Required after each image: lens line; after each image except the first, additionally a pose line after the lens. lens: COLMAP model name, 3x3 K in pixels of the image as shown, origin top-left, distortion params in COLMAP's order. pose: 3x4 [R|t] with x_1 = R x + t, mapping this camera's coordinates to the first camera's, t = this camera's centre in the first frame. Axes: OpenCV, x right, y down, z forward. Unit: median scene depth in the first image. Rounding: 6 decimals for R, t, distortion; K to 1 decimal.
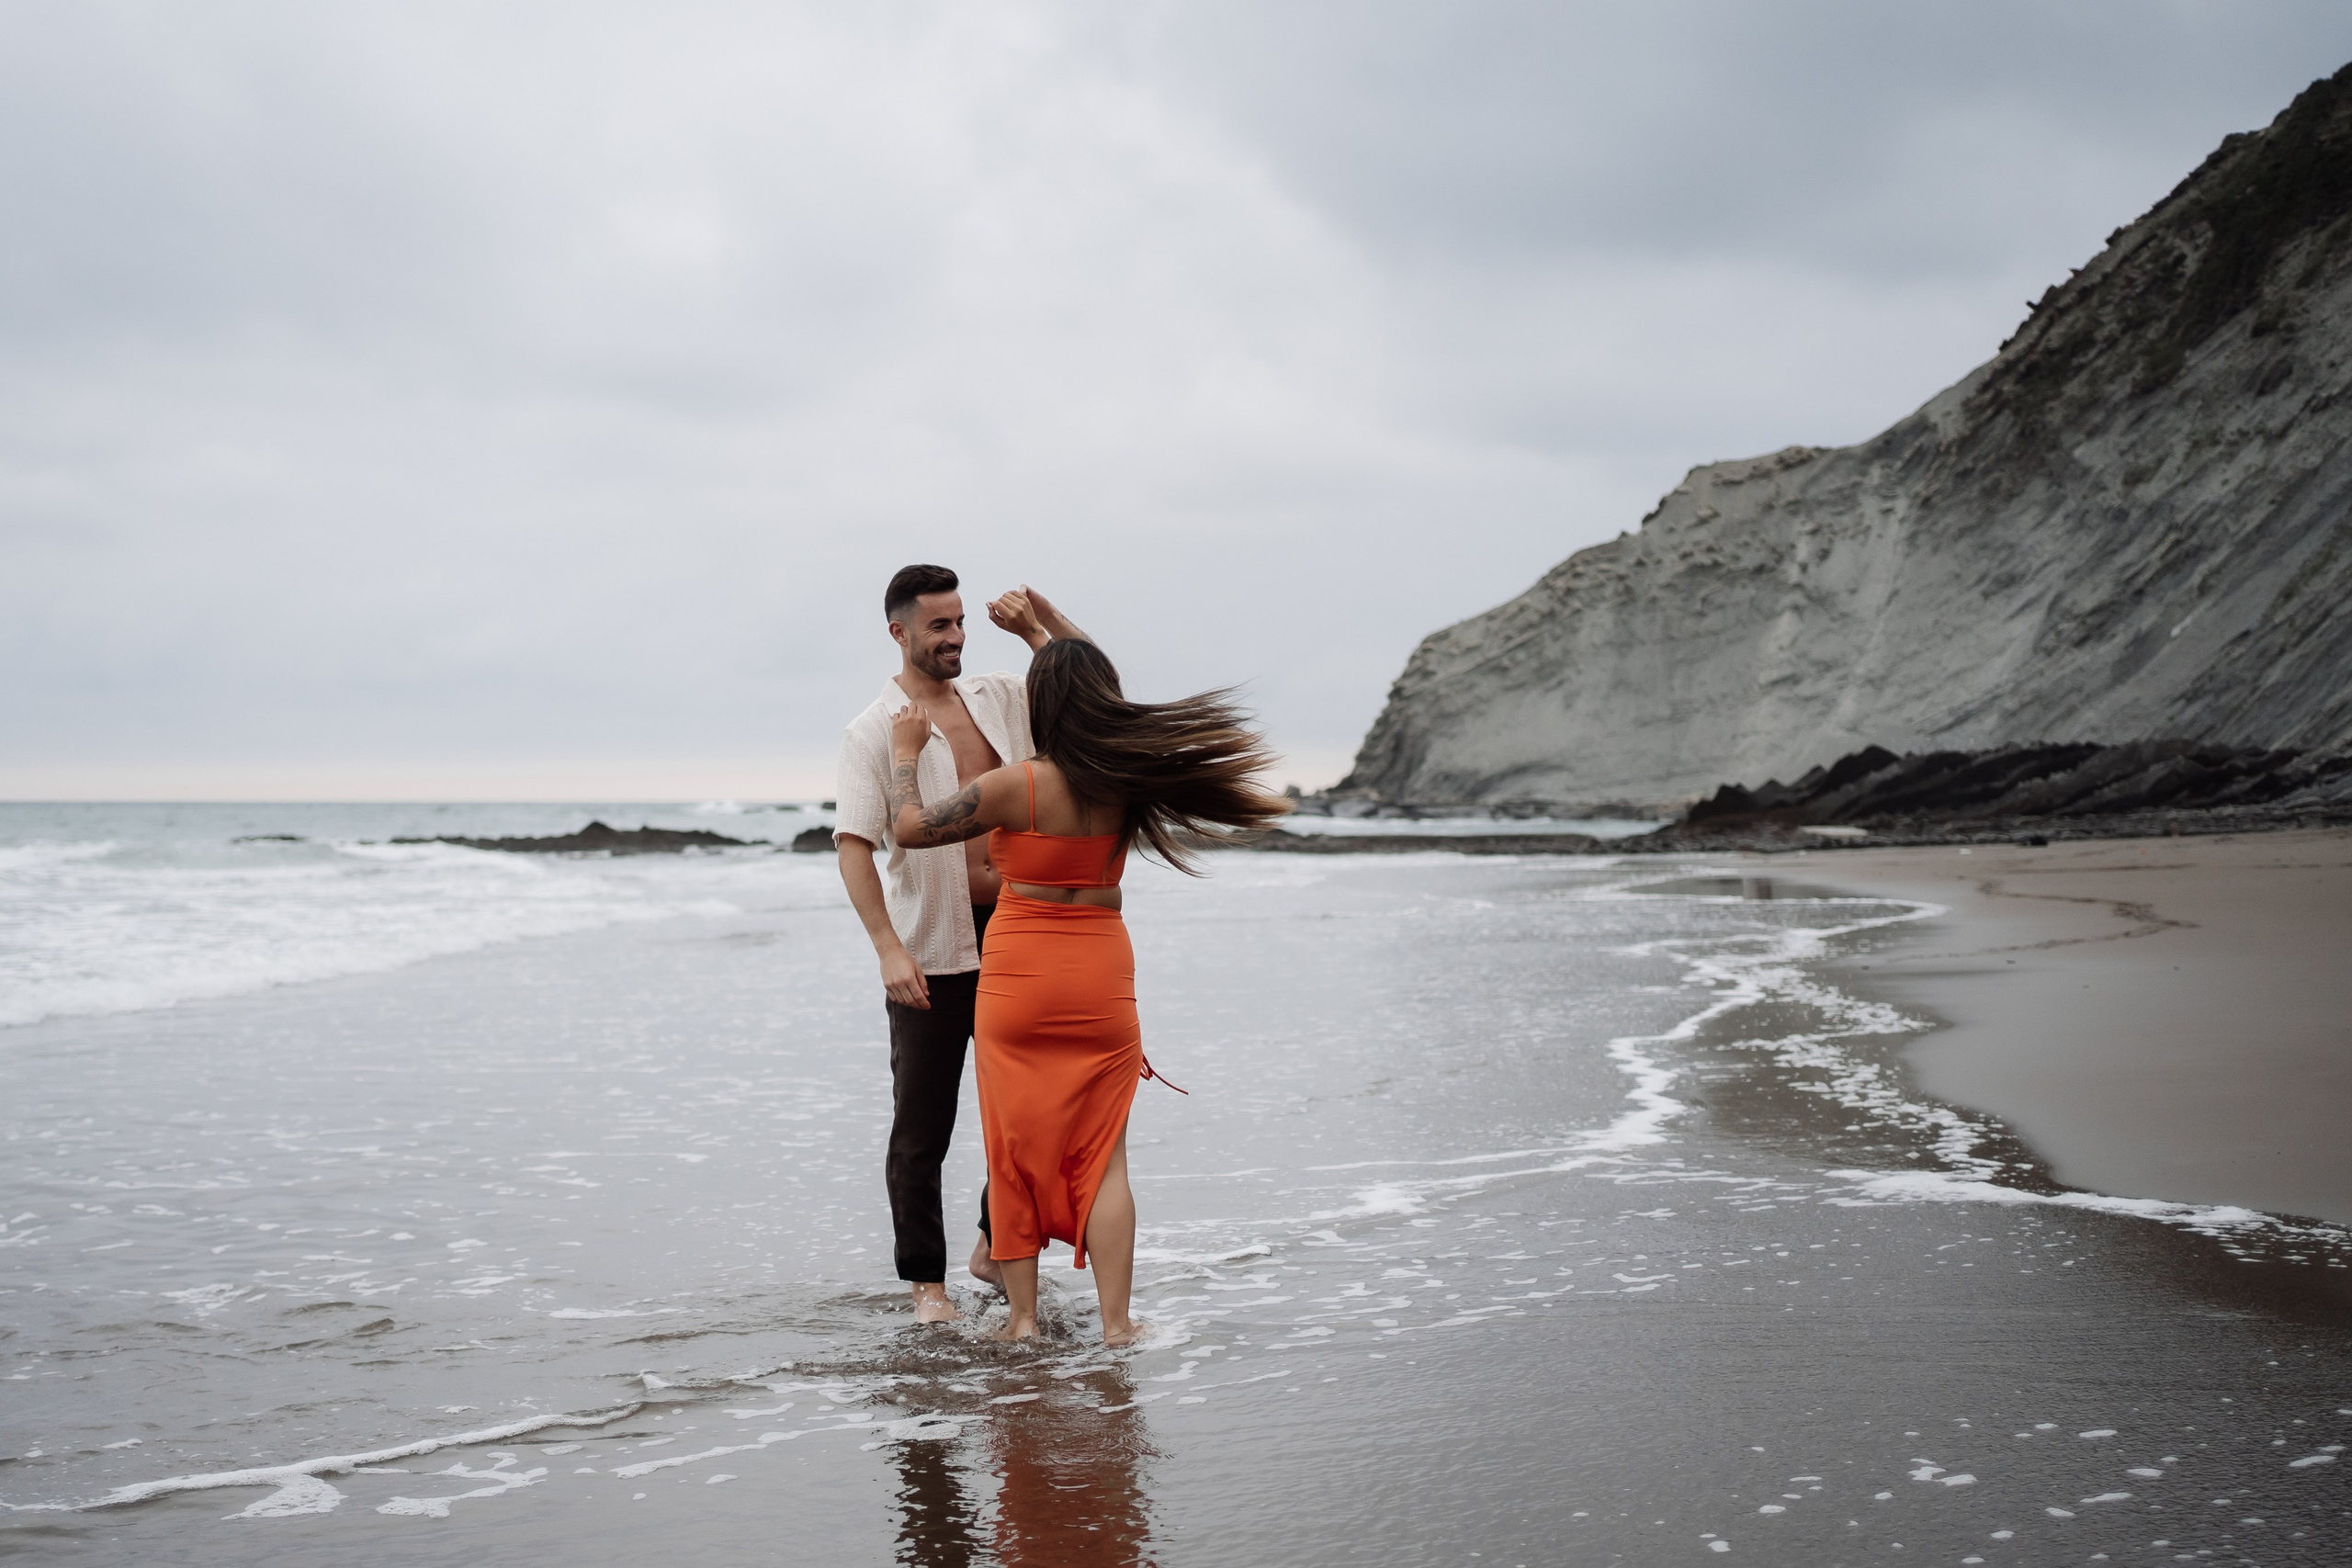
lens RADIAL K [[2433.7, 0, 1176.0], [0, 2433.7, 784.0], [0, 0, 1]] dist [0.021367, 0.033244]
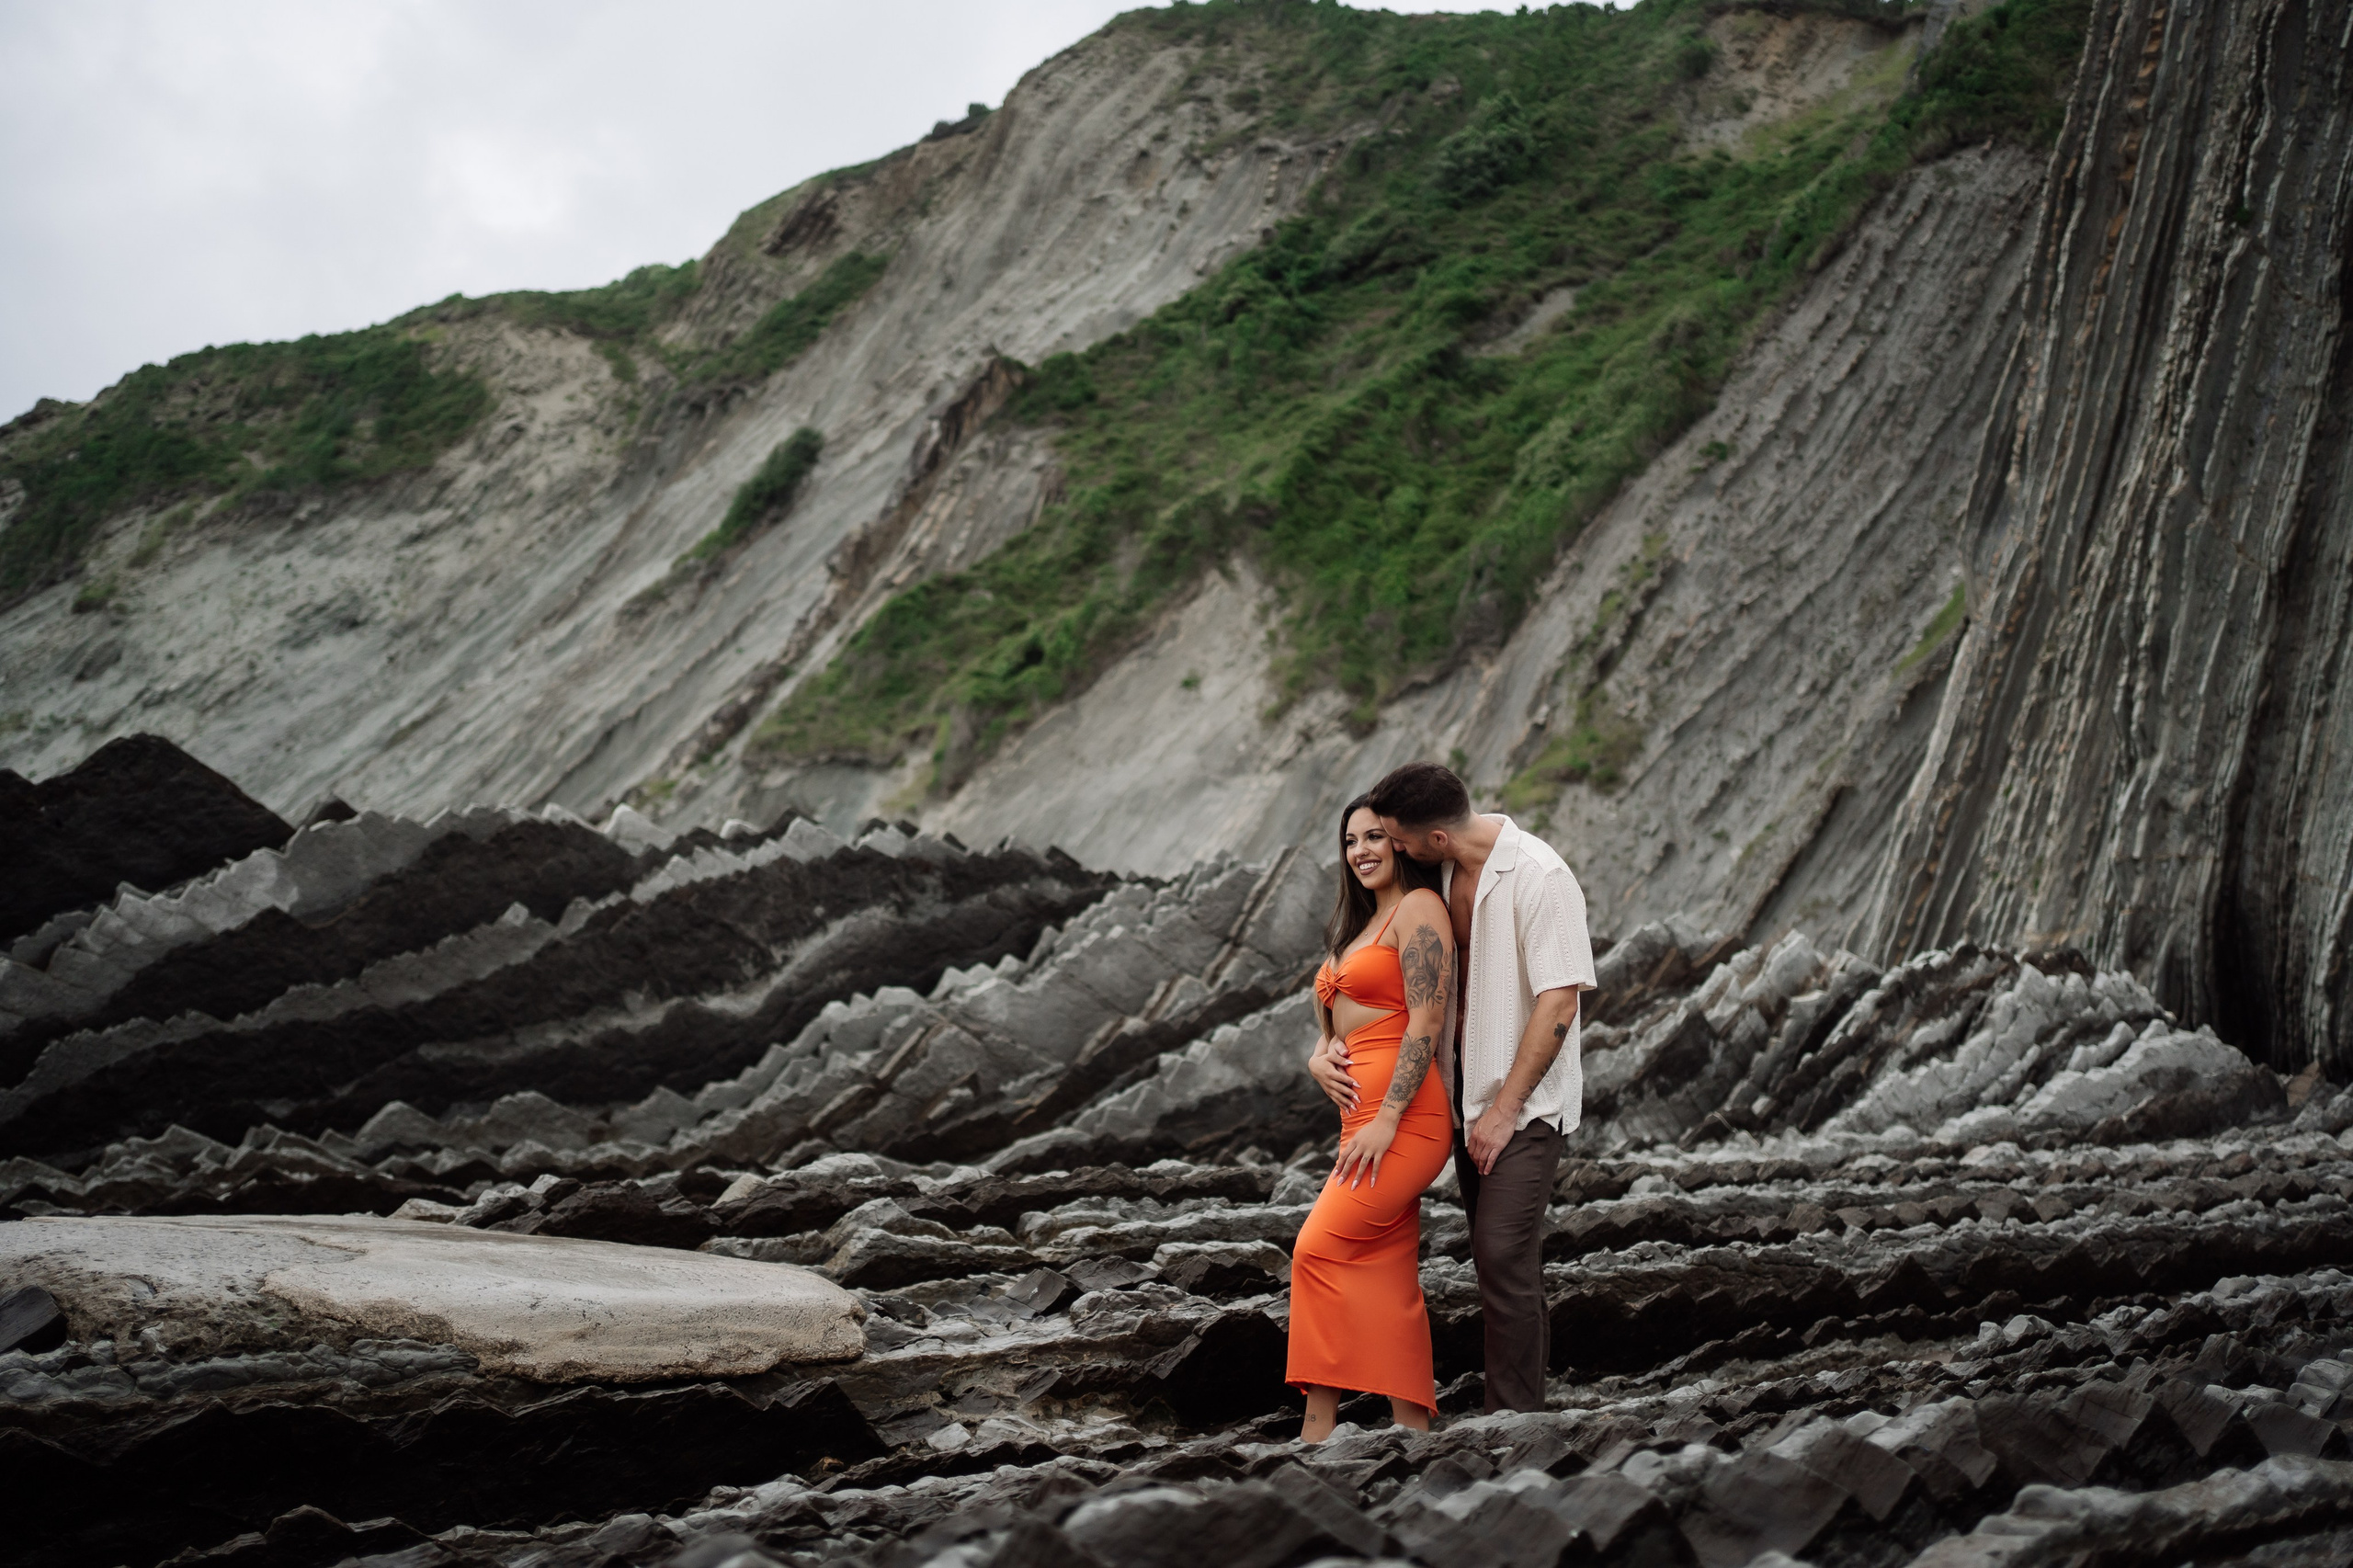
lens RADIAL K [[2434.9, 0, 1176.5], [0, 2434.9, 784.0], [0, 0, 1]] dist [0.021367, 0.033244]
pose [[0.629948, 0.141531, 0.763633, 0.045938], [-0.024111, 0.986345, -0.162918, 0.003298], [-0.776263, 0.084218, 0.624758, 0.192585]]
